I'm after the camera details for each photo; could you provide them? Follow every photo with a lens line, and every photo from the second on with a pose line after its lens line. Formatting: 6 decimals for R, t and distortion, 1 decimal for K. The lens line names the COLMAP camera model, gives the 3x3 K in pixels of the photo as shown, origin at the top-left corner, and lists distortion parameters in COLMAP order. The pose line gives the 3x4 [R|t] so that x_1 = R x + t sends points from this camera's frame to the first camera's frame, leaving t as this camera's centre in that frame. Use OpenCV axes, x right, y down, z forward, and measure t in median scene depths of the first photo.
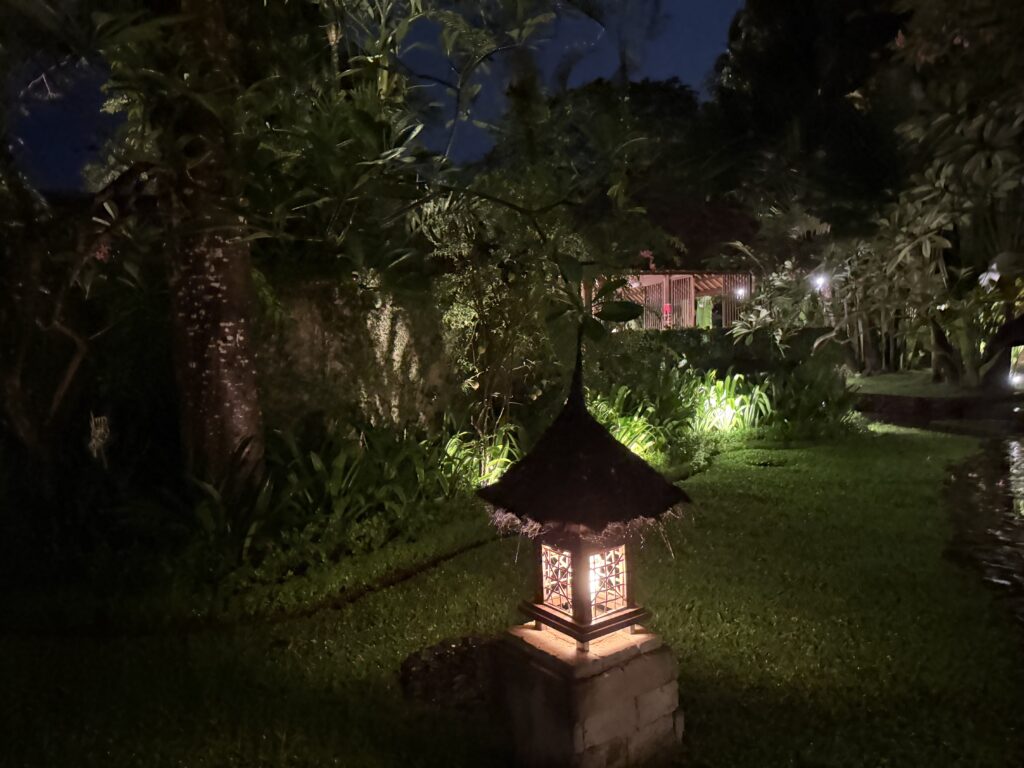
lens RADIAL K [[691.3, 0, 512.0], [0, 691.3, 388.2], [0, 0, 1]] dist [0.002472, -0.030169]
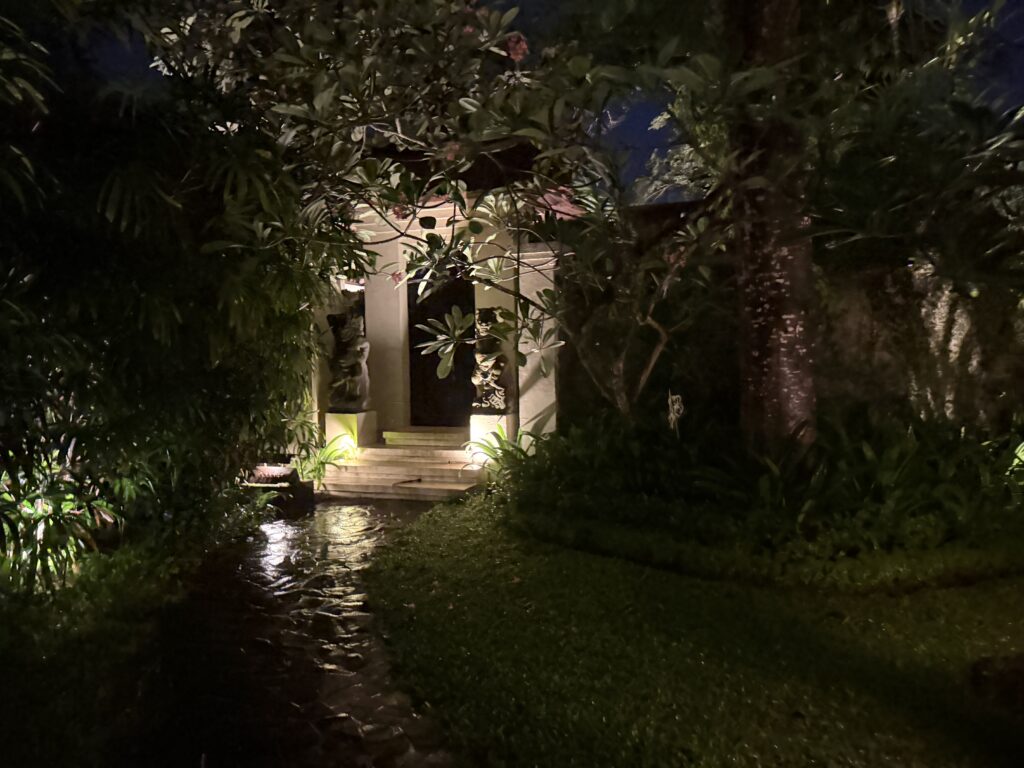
lens RADIAL K [[691.3, 0, 512.0], [0, 691.3, 388.2], [0, 0, 1]] dist [0.002472, -0.030169]
pose [[0.760409, 0.044979, -0.647885, -0.032140], [-0.034628, 0.998988, 0.028711, 0.004150], [0.648520, 0.000603, 0.761197, -0.109871]]
